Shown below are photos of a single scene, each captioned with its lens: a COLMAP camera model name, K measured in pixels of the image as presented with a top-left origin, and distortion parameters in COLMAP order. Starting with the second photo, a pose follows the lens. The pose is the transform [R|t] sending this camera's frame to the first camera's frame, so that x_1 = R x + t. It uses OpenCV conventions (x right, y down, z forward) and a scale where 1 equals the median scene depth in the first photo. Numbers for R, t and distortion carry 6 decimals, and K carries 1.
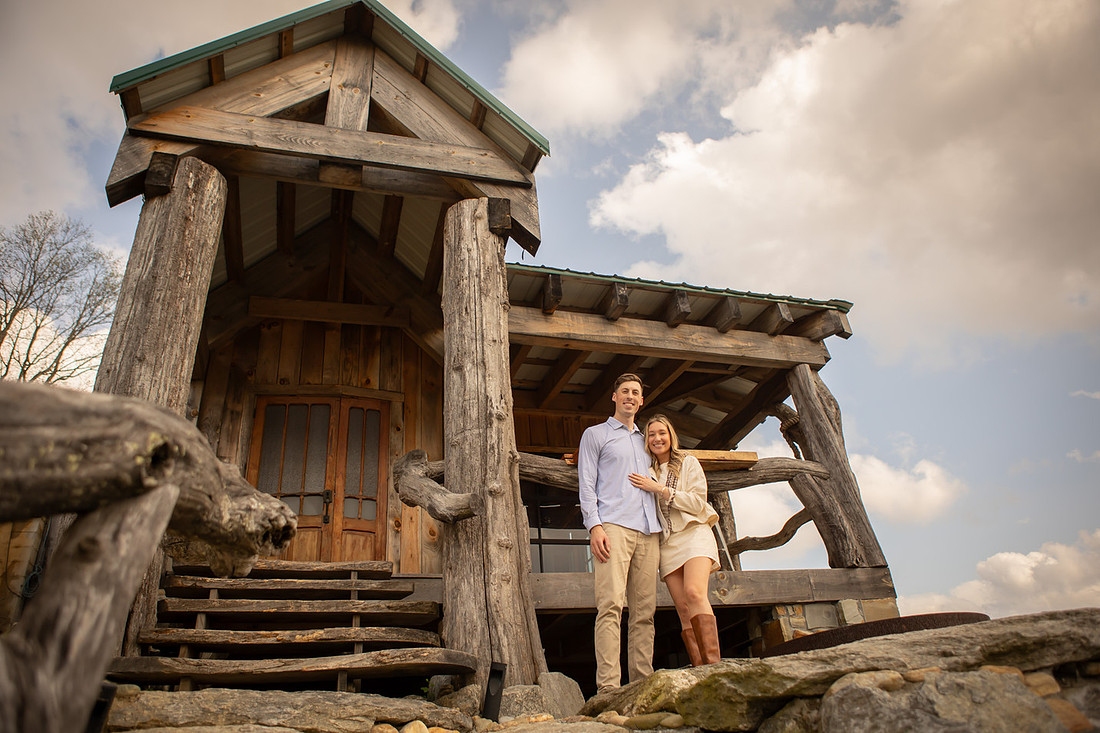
lens RADIAL K [[790.8, 0, 544.2], [0, 790.8, 363.8], [0, 0, 1]] dist [-0.111698, 0.096366]
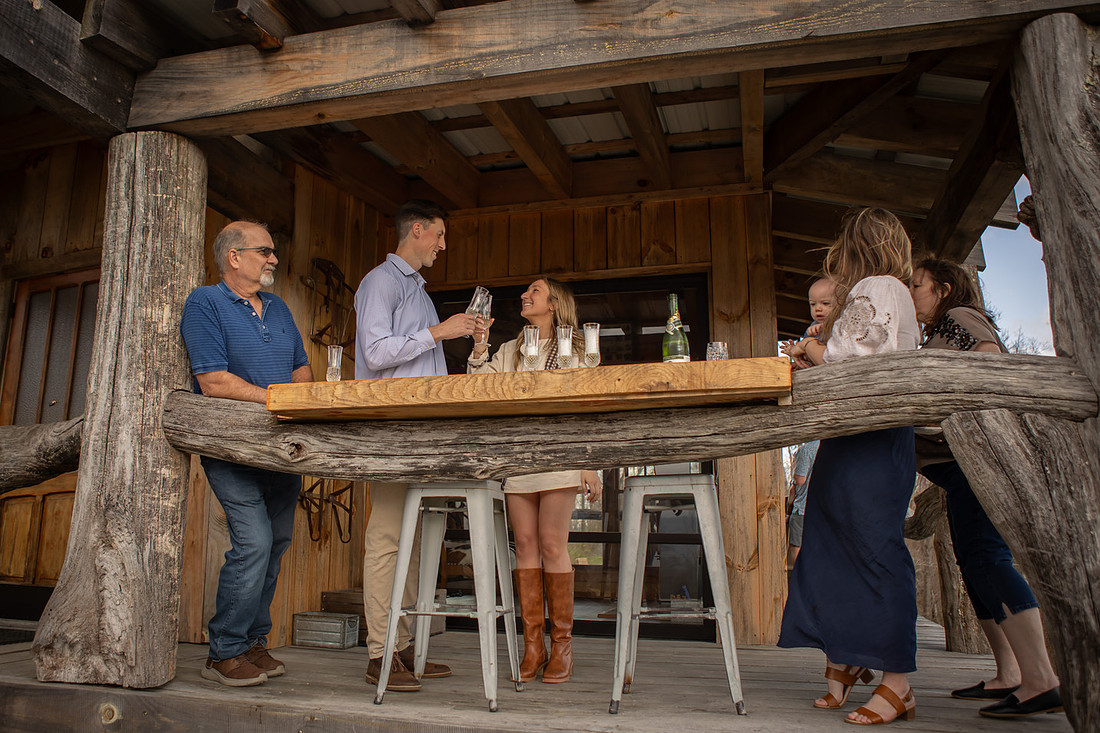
lens RADIAL K [[790.8, 0, 544.2], [0, 790.8, 363.8], [0, 0, 1]] dist [-0.111698, 0.096366]
pose [[0.844776, -0.005298, -0.535094, 0.346858], [0.193494, 0.935316, 0.296217, 0.000500], [0.498913, -0.353775, 0.791157, 0.675076]]
